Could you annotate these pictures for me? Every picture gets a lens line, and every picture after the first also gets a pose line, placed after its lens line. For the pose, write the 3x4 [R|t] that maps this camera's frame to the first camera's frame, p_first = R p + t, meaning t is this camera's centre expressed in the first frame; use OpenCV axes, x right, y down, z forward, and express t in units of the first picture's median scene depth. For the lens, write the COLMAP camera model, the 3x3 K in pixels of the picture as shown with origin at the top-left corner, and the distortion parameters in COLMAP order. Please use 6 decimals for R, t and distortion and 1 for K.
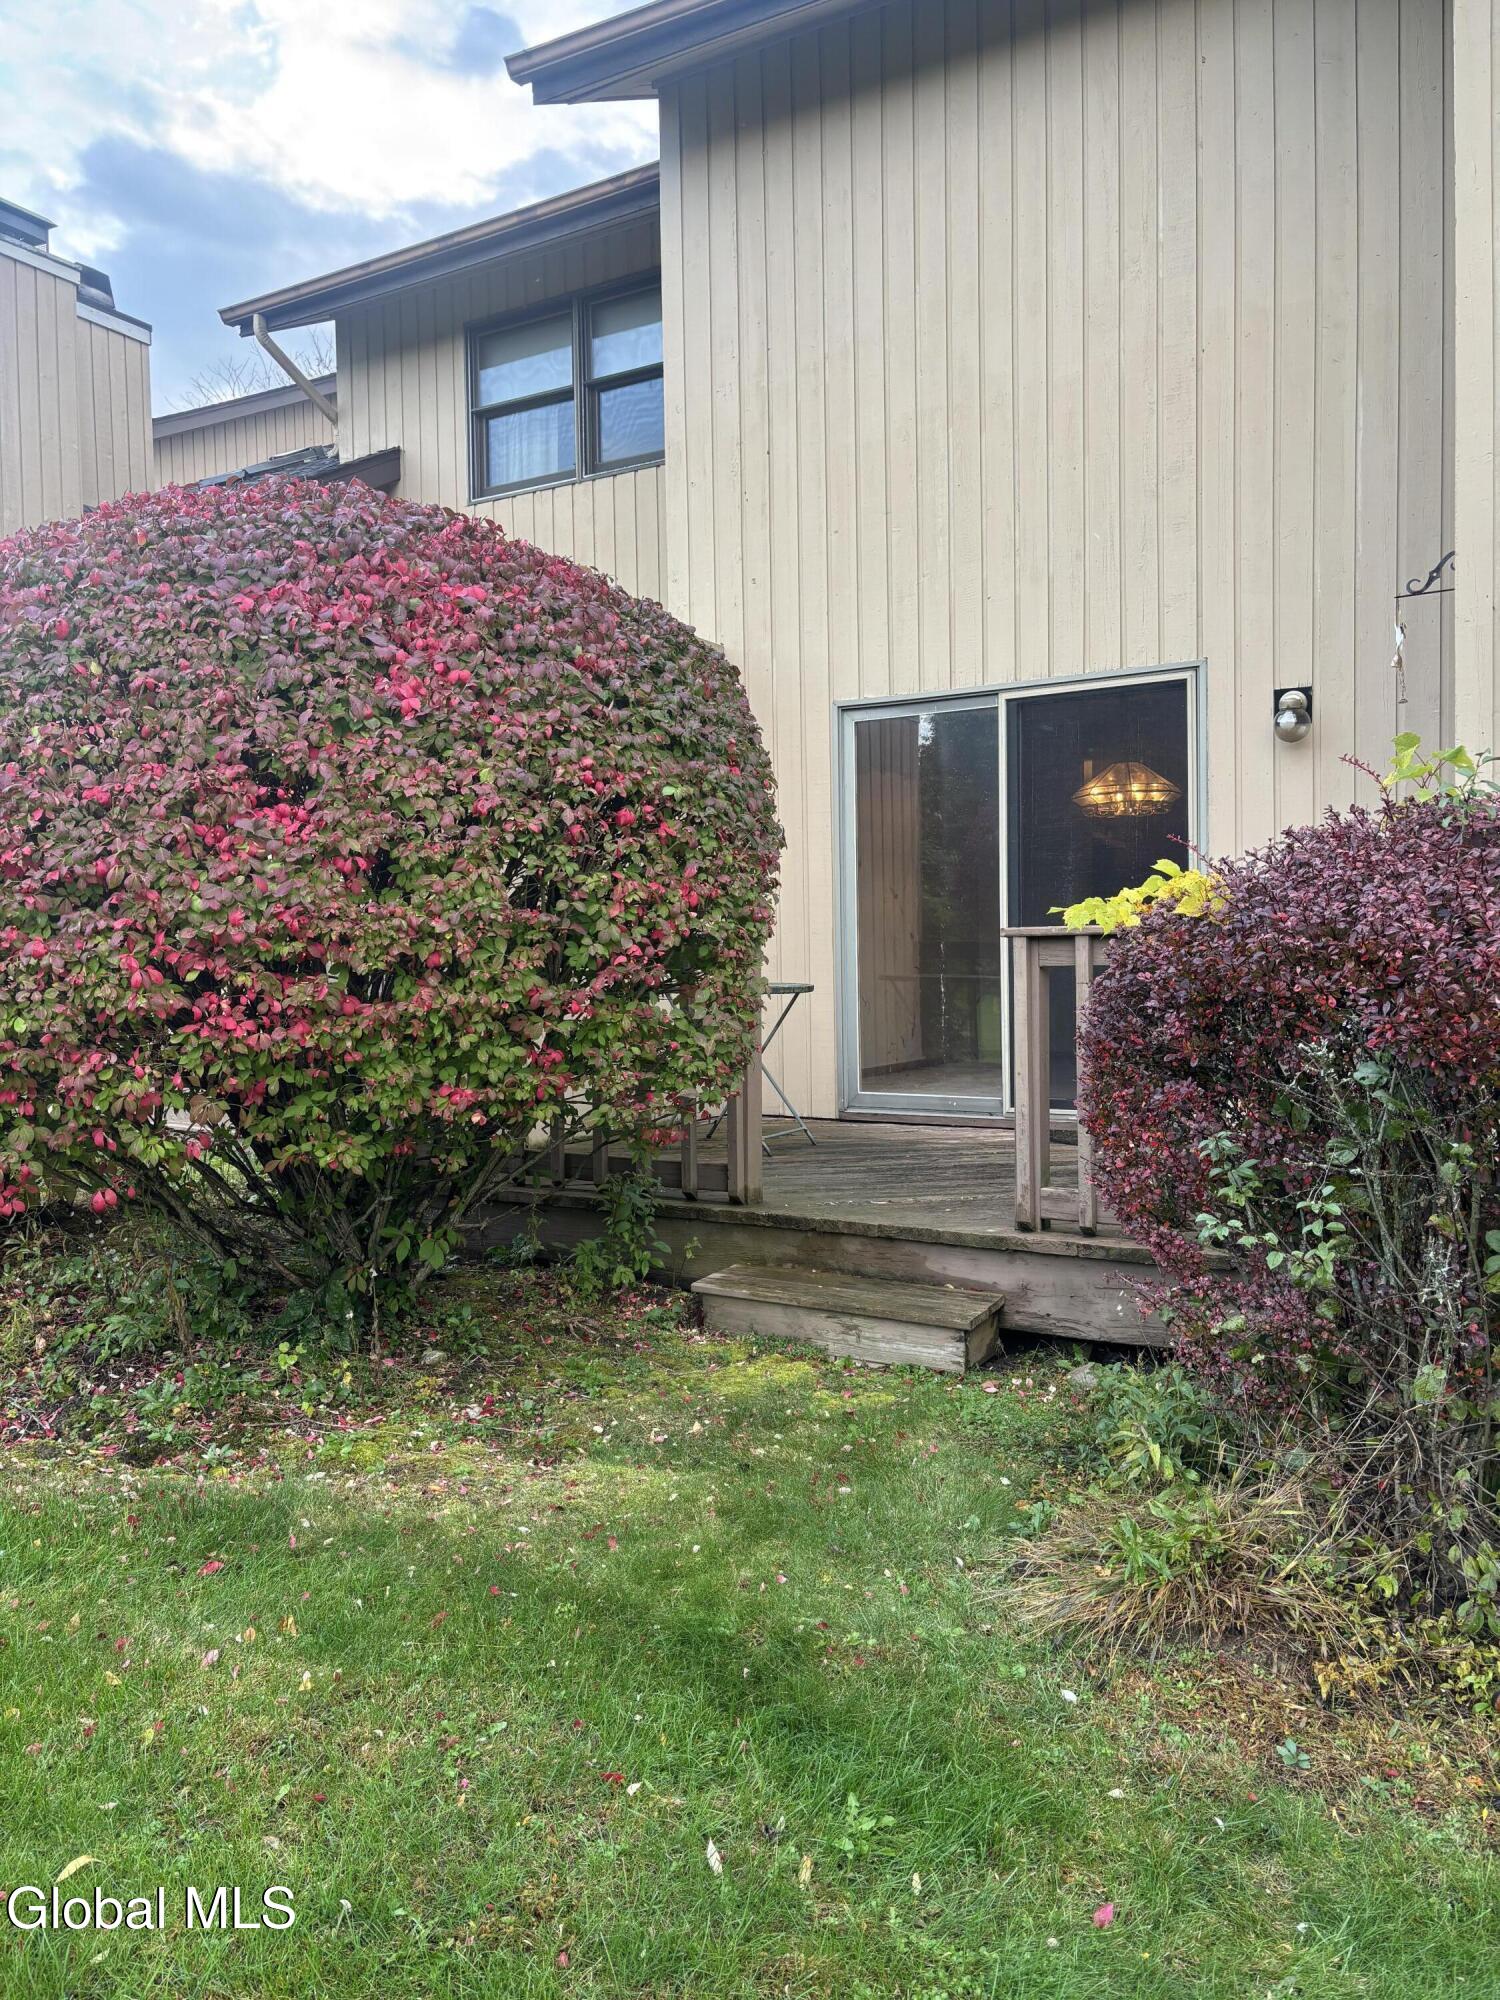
lens RADIAL K [[1510.9, 0, 750.0], [0, 1510.9, 1000.0], [0, 0, 1]] dist [0.005949, -0.001216]
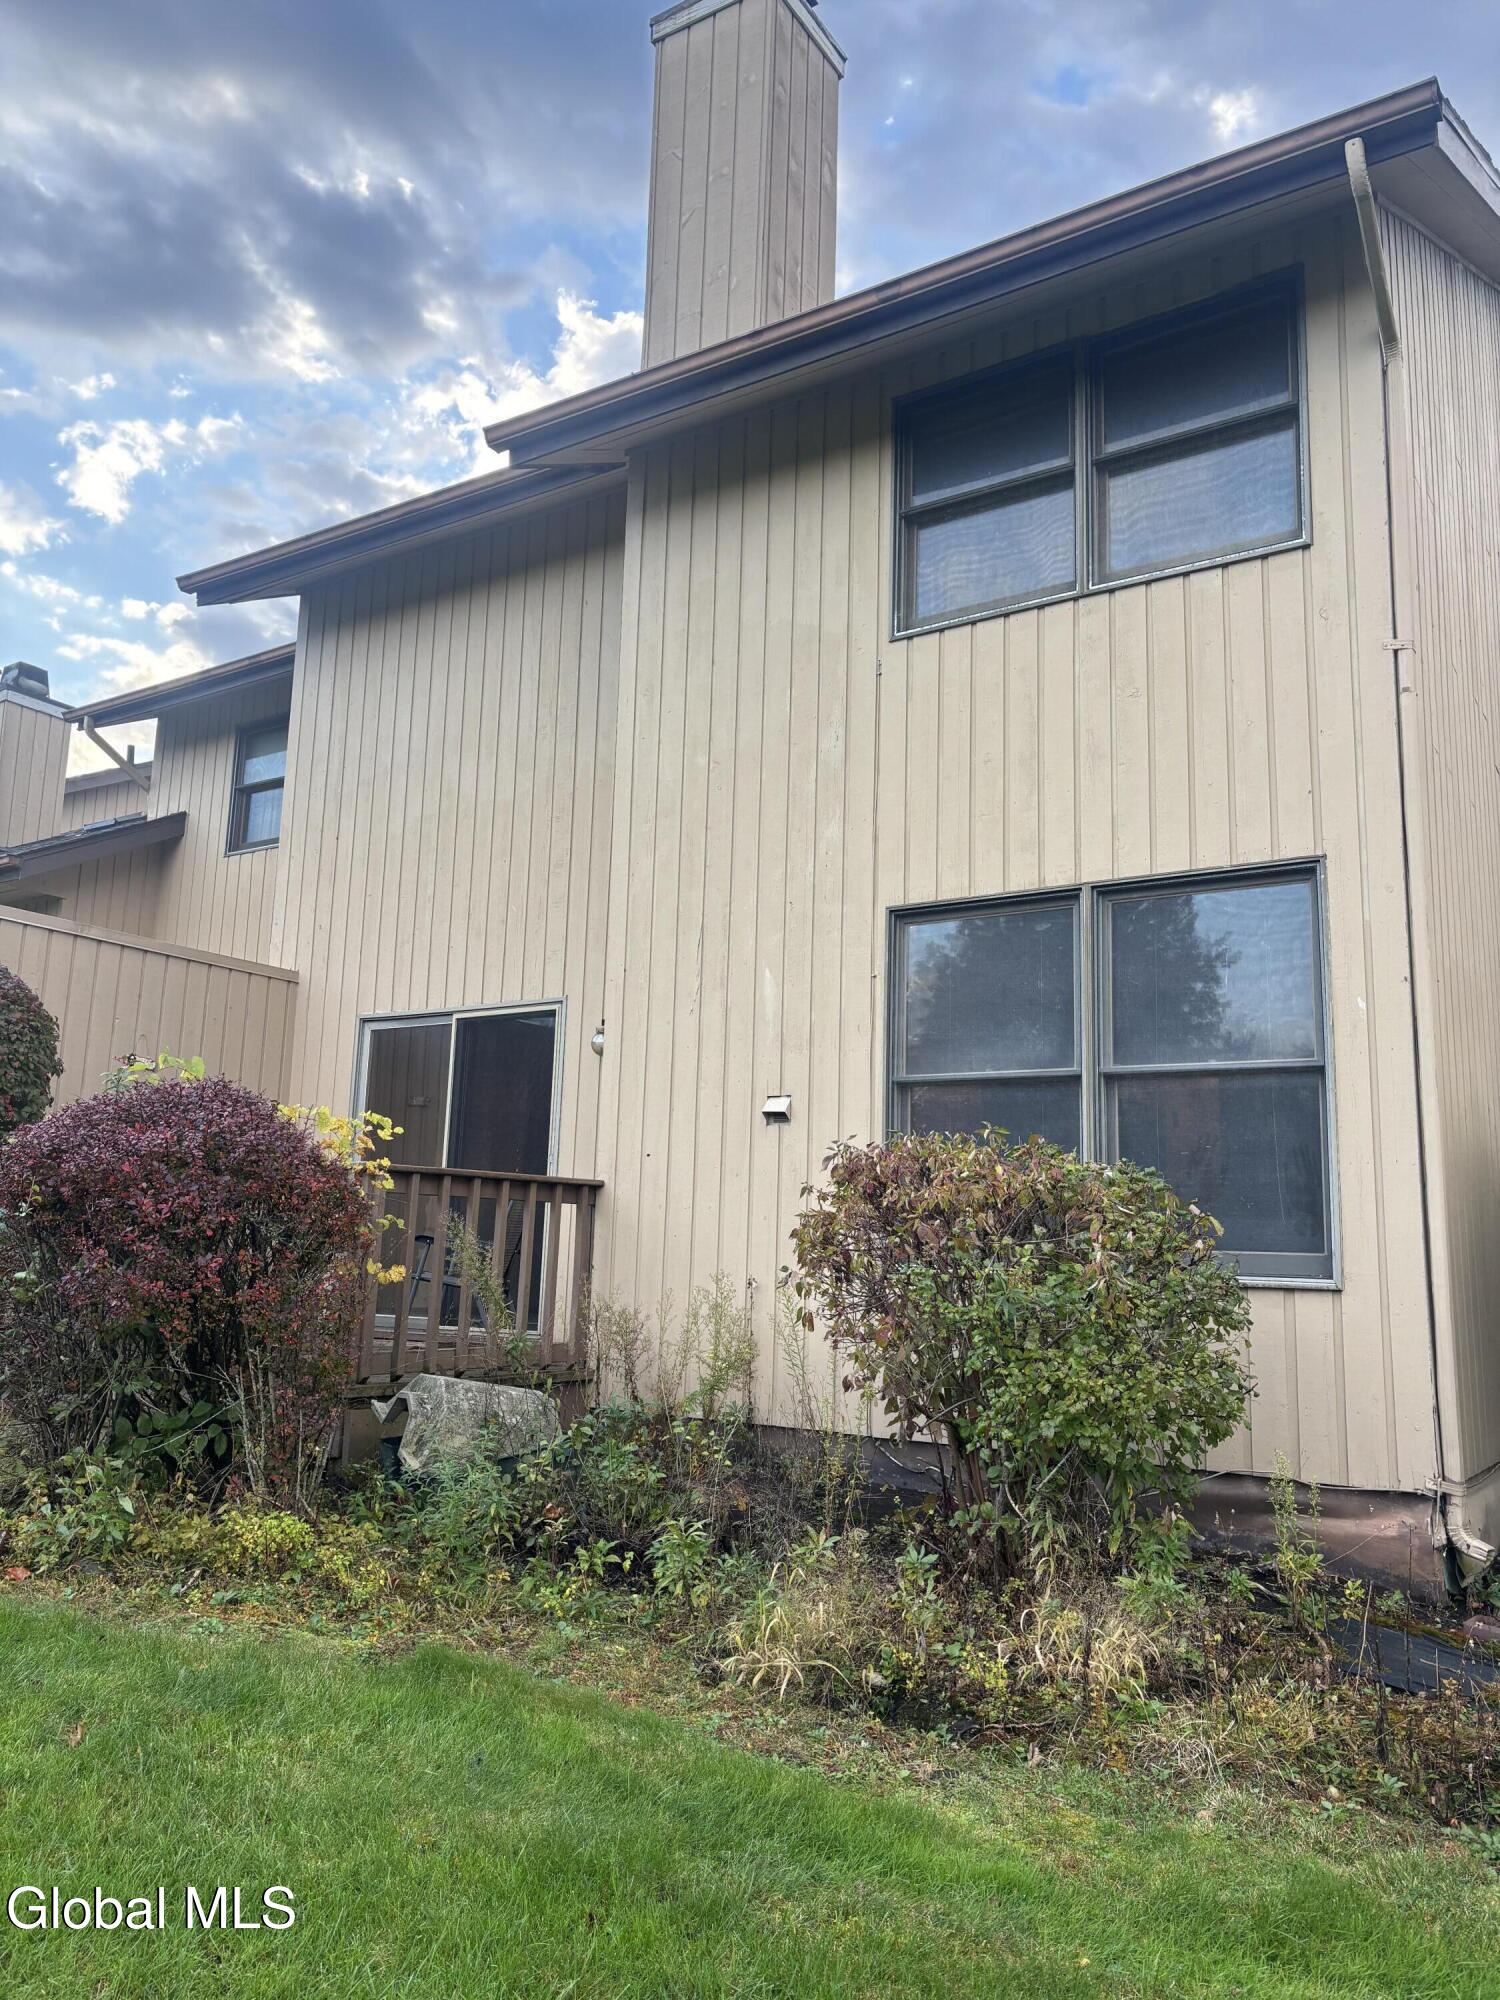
lens RADIAL K [[1510.9, 0, 750.0], [0, 1510.9, 1000.0], [0, 0, 1]] dist [0.005949, -0.001216]
pose [[0.995980, 0.043155, -0.078494, 0.514517], [-0.057870, 0.978871, -0.196119, 0.036296], [0.068372, 0.199873, 0.977433, -0.312694]]
